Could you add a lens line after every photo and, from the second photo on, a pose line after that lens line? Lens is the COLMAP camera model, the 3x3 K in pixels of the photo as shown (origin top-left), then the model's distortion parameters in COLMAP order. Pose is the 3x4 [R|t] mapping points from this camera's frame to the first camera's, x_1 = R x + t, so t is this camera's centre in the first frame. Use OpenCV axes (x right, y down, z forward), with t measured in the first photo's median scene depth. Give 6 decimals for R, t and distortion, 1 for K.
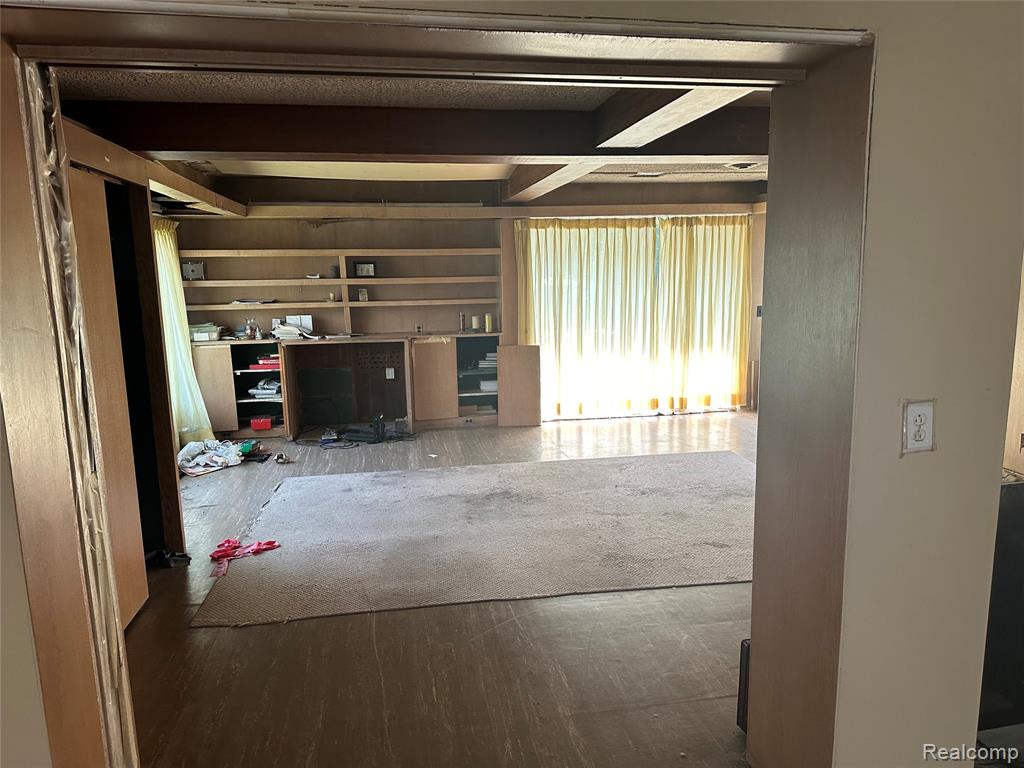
lens RADIAL K [[716.6, 0, 512.0], [0, 716.6, 384.0], [0, 0, 1]] dist [0.149291, -0.230178]
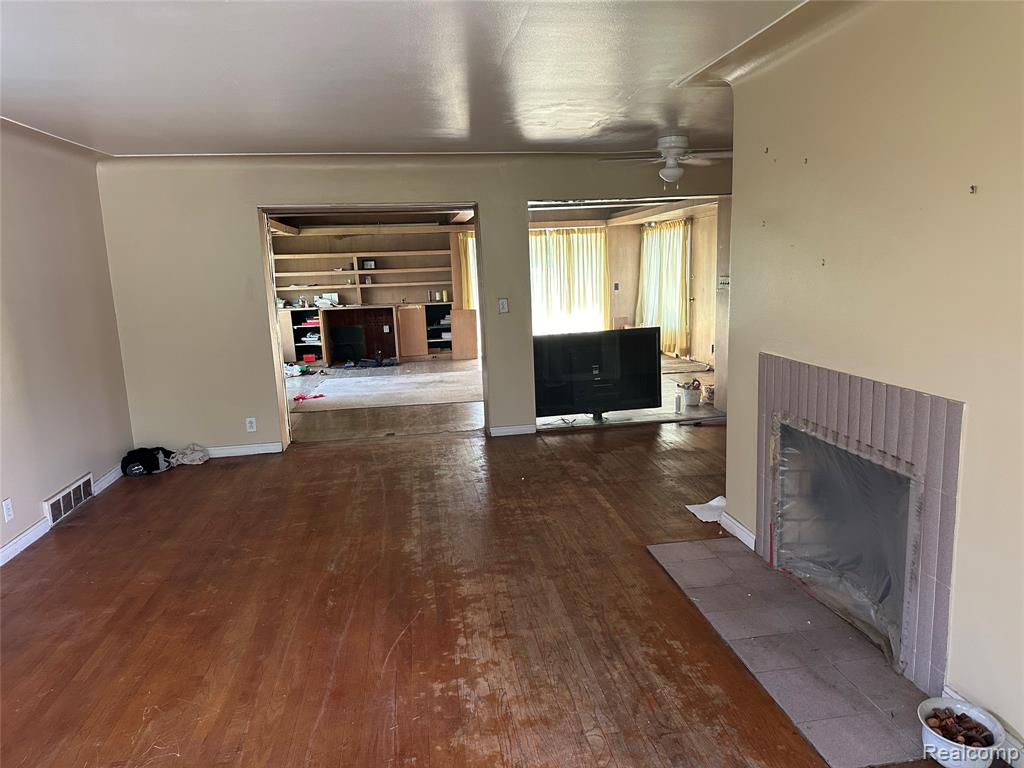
lens RADIAL K [[716.6, 0, 512.0], [0, 716.6, 384.0], [0, 0, 1]] dist [0.149291, -0.230178]
pose [[0.999266, -0.014430, -0.035480, 0.179407], [0.014767, 0.999848, 0.009272, 0.104682], [0.035341, -0.009789, 0.999327, -0.648248]]
